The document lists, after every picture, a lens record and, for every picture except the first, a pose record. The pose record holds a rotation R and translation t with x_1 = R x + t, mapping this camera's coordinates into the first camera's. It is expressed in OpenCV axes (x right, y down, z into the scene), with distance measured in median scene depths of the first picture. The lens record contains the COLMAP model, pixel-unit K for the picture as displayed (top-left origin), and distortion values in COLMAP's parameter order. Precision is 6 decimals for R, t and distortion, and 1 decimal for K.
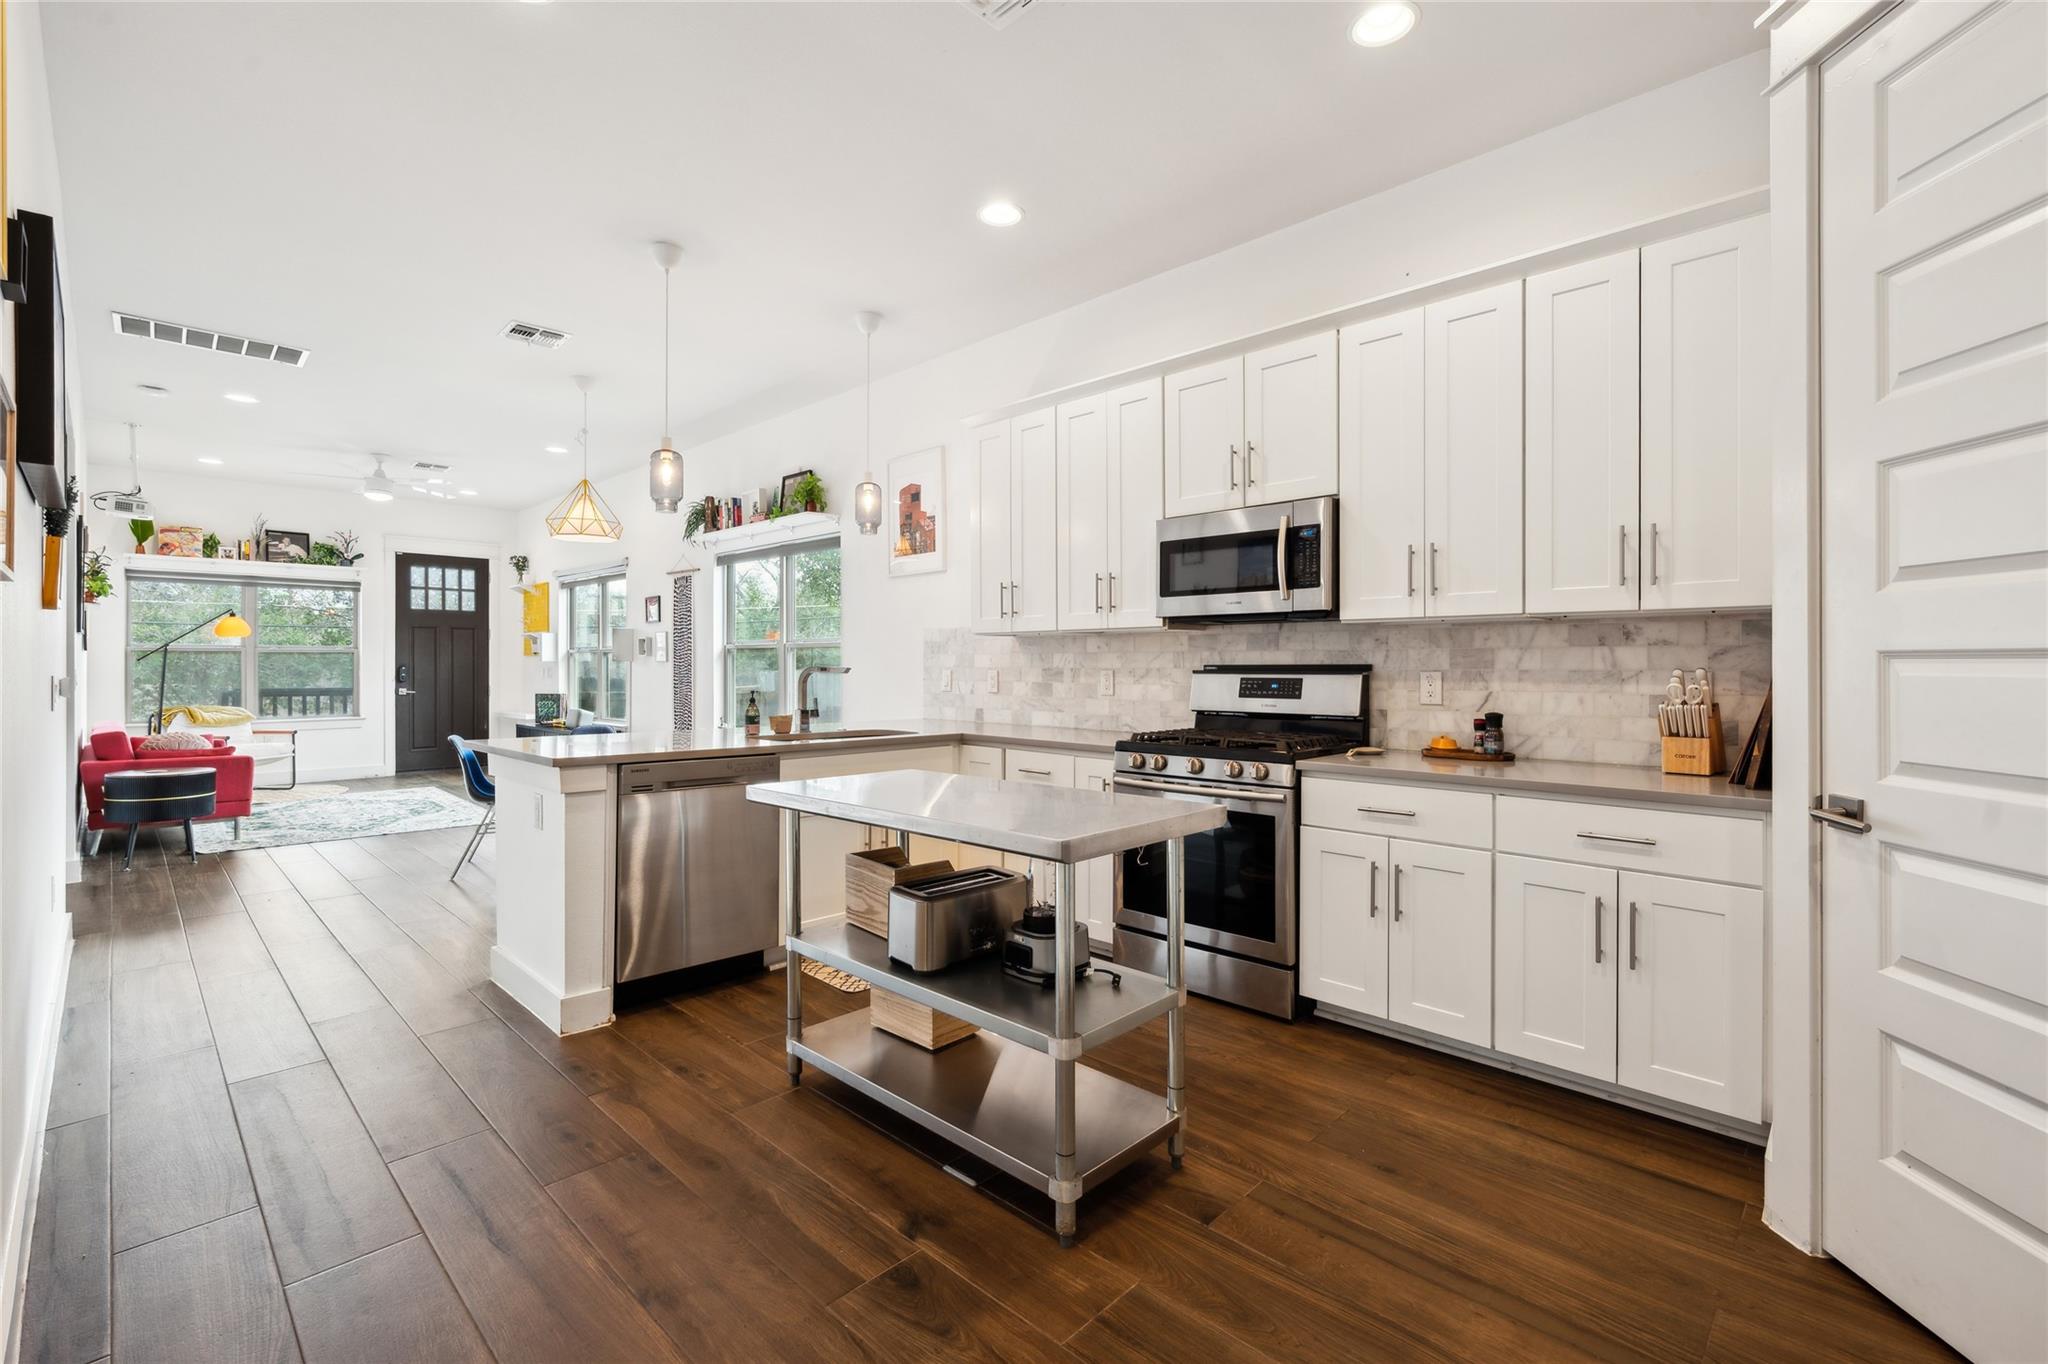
lens RADIAL K [[886.6, 0, 1037.1], [0, 886.6, 664.7], [0, 0, 1]] dist [-0.001956, -0.000227]
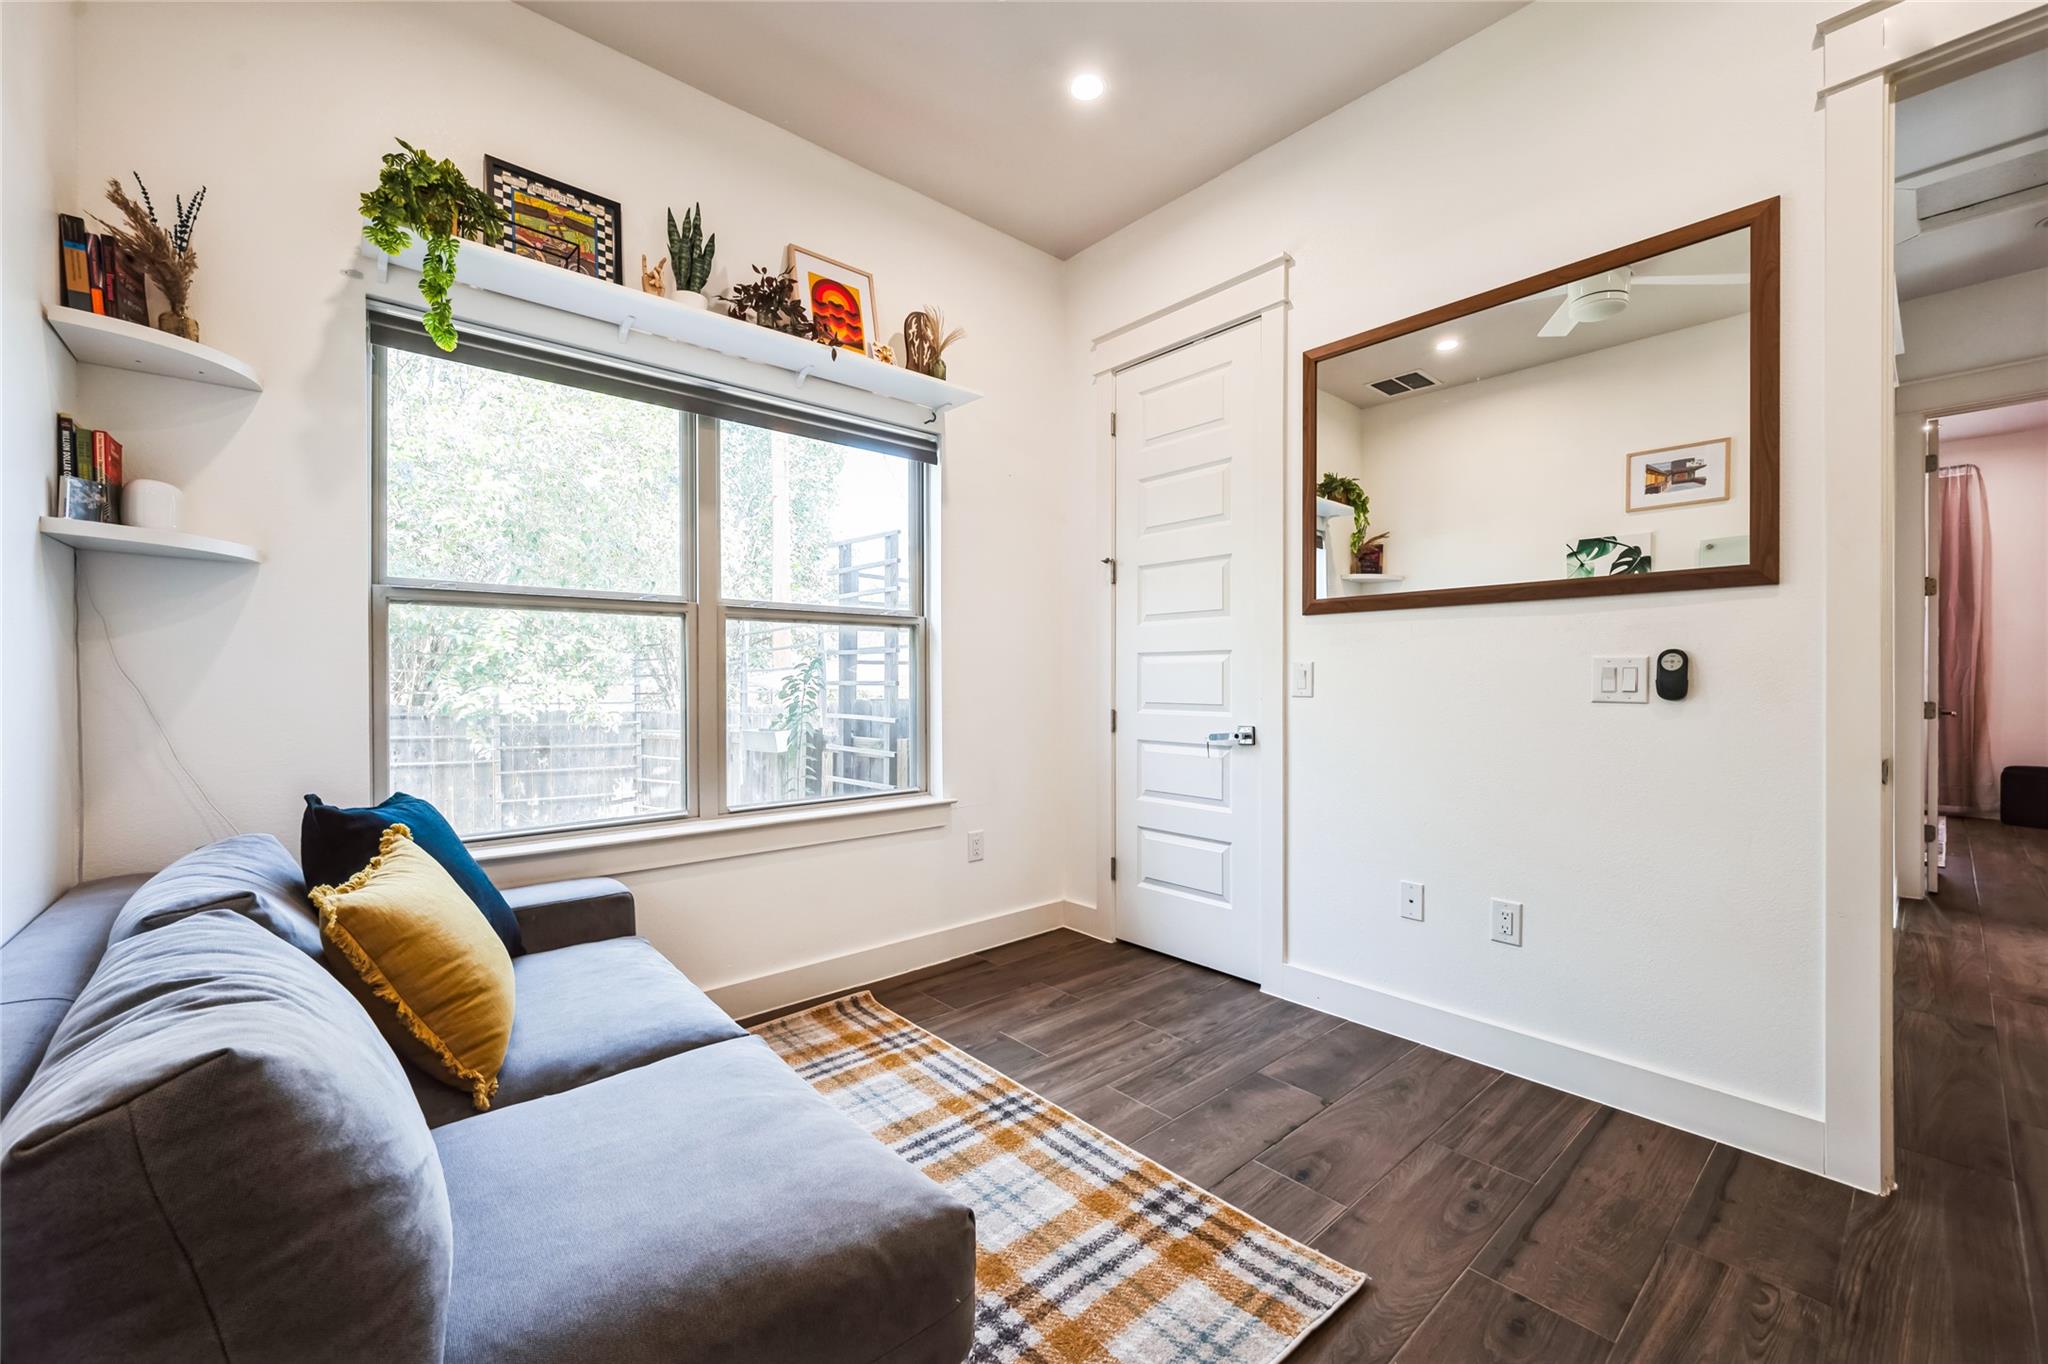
lens RADIAL K [[813.9, 0, 1004.9], [0, 813.9, 681.4], [0, 0, 1]] dist [-0.003900, 0.000814]
pose [[0.993413, -0.003317, -0.114542, -1.517038], [0.002707, 0.999981, -0.005477, 0.024114], [0.114558, 0.005131, 0.993403, 1.455139]]
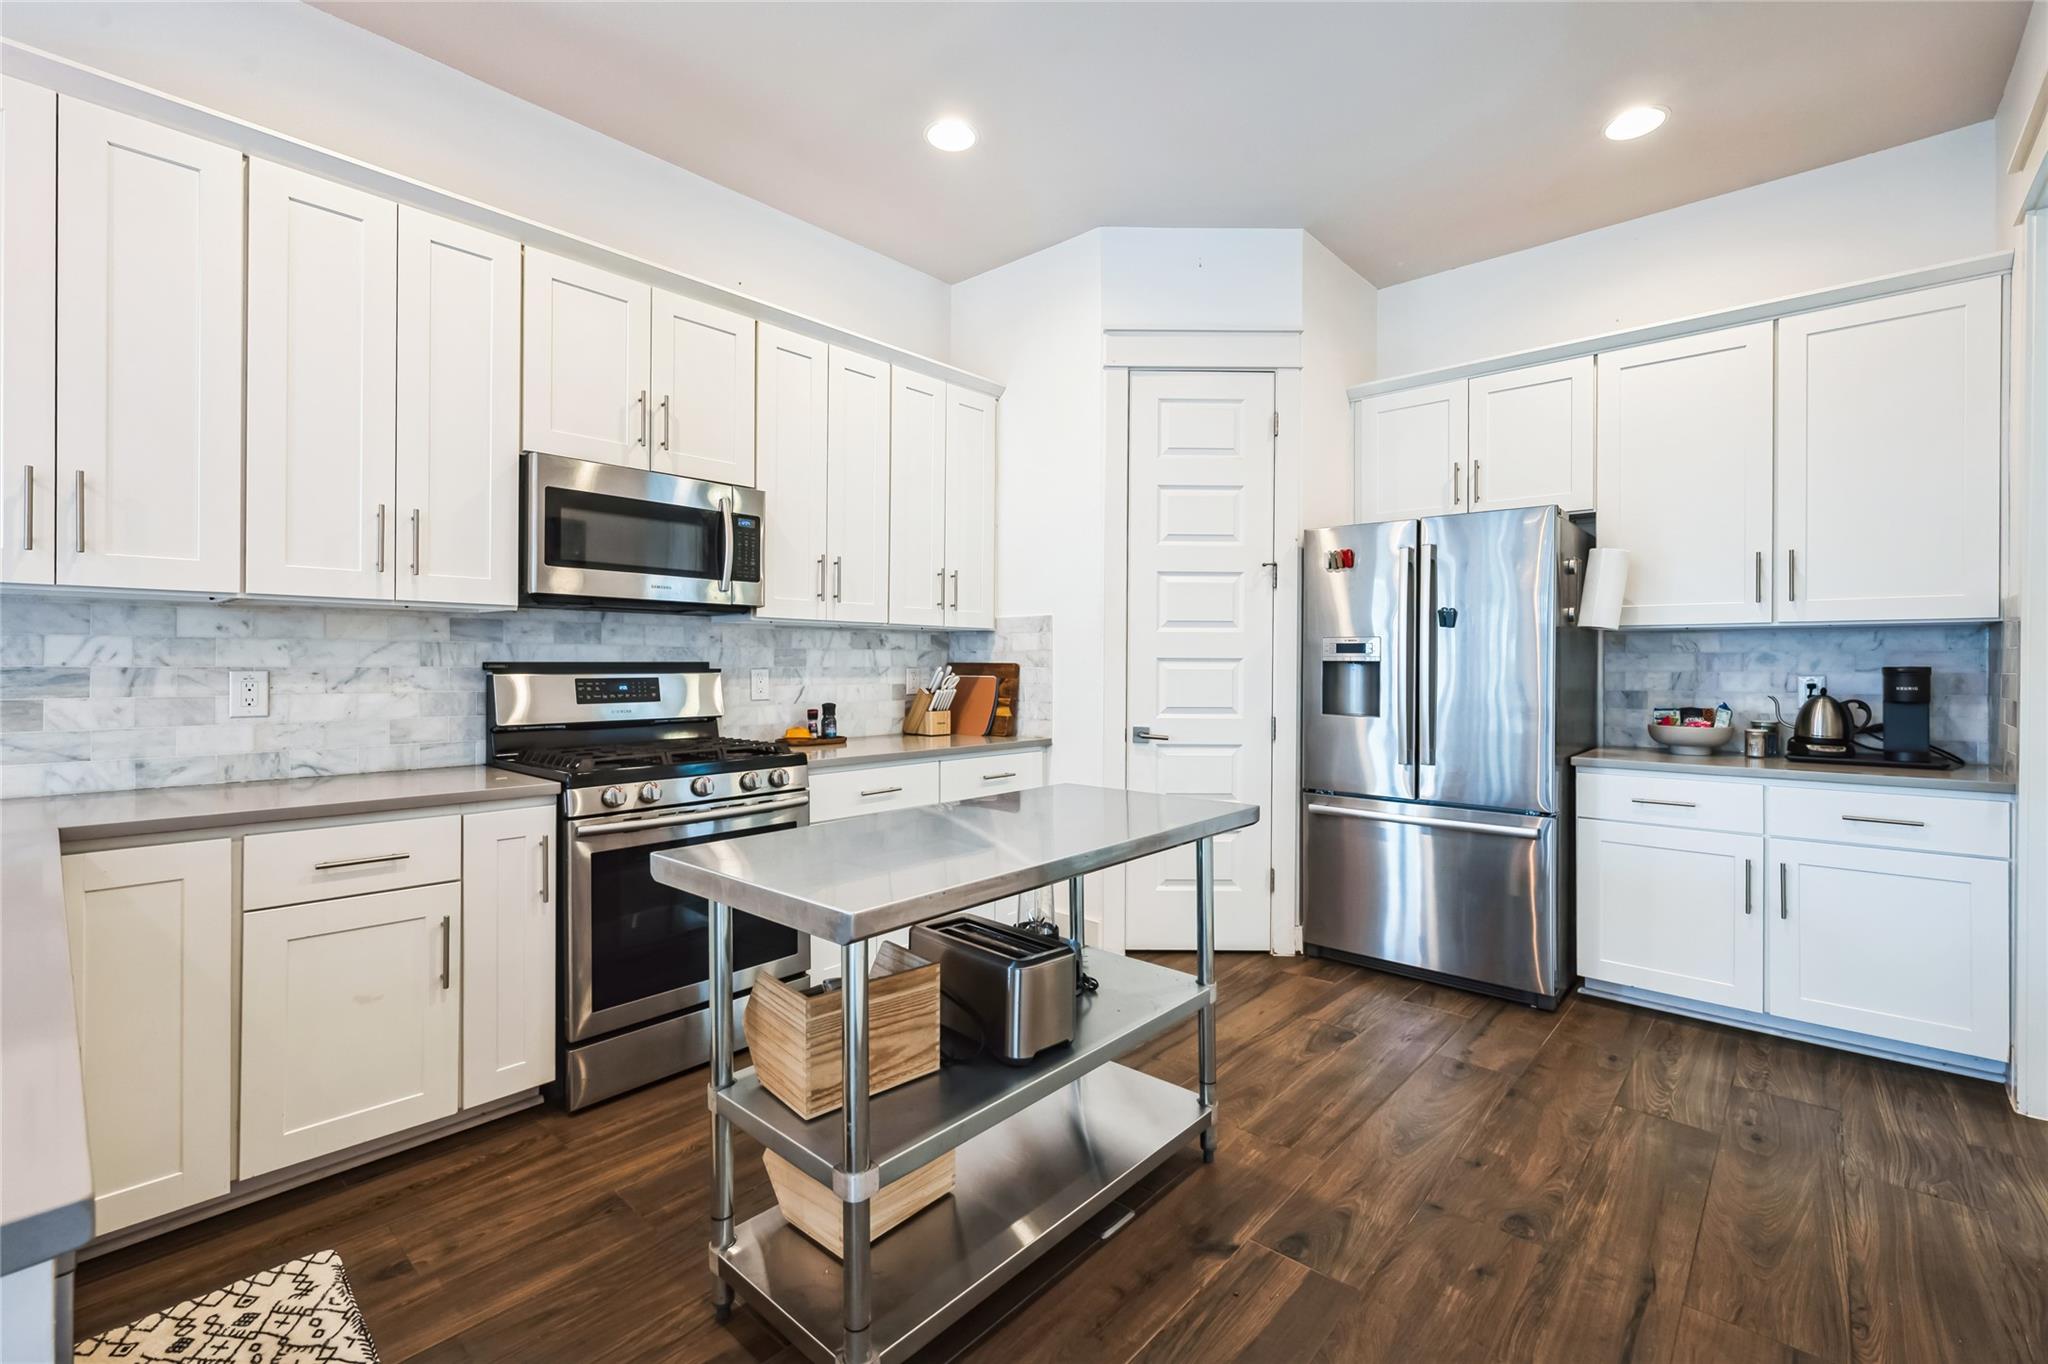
lens RADIAL K [[886.6, 0, 1015.6], [0, 886.6, 663.6], [0, 0, 1]] dist [-0.001956, -0.000227]
pose [[-0.023025, 0.000038, 0.999735, -0.474848], [-0.003170, 0.999995, -0.000111, 0.000337], [-0.999730, -0.003172, -0.023025, 0.538343]]
